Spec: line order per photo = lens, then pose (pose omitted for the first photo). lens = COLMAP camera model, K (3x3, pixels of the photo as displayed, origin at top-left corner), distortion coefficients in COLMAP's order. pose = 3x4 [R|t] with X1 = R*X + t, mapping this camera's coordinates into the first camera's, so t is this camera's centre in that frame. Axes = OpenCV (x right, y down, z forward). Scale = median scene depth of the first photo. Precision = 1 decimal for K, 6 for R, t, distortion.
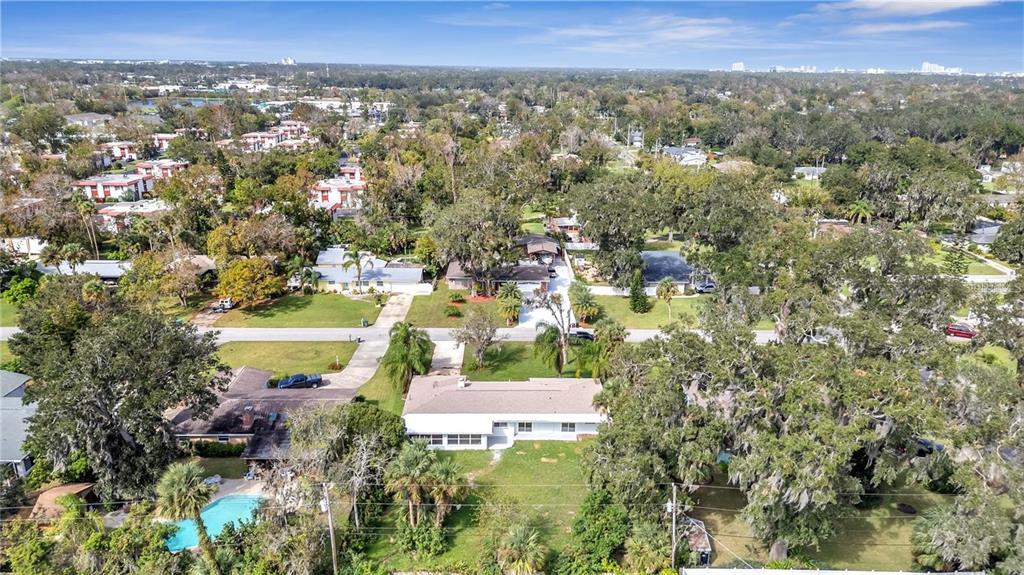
lens RADIAL K [[692.9, 0, 512.0], [0, 692.9, 287.5], [0, 0, 1]] dist [0.077729, -0.083051]
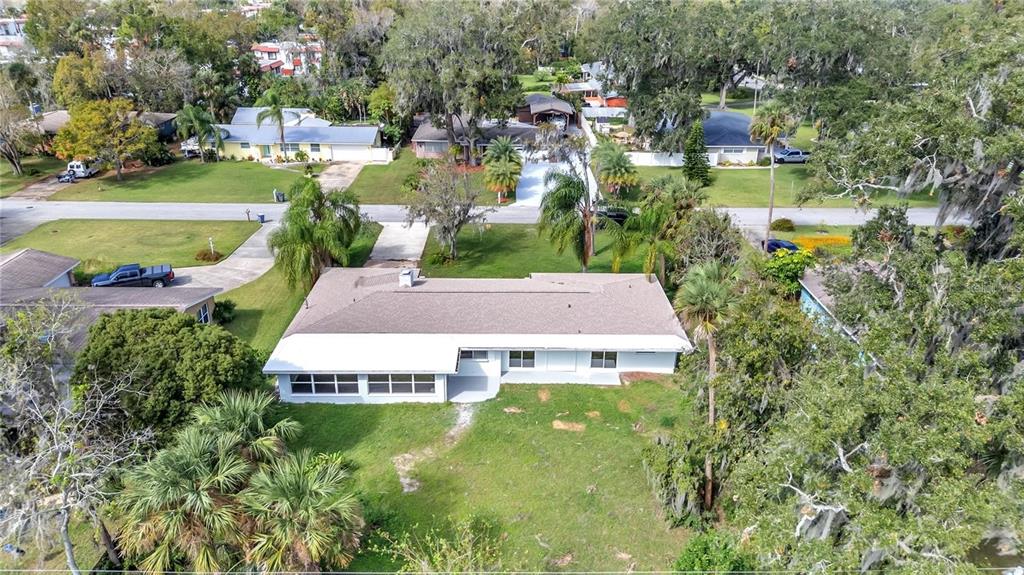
lens RADIAL K [[692.9, 0, 512.0], [0, 692.9, 287.5], [0, 0, 1]] dist [0.077729, -0.083051]
pose [[0.999979, 0.003984, -0.005170, 0.011416], [-0.003388, 0.993858, 0.110611, 0.073216], [0.005579, -0.110591, 0.993850, 0.399242]]
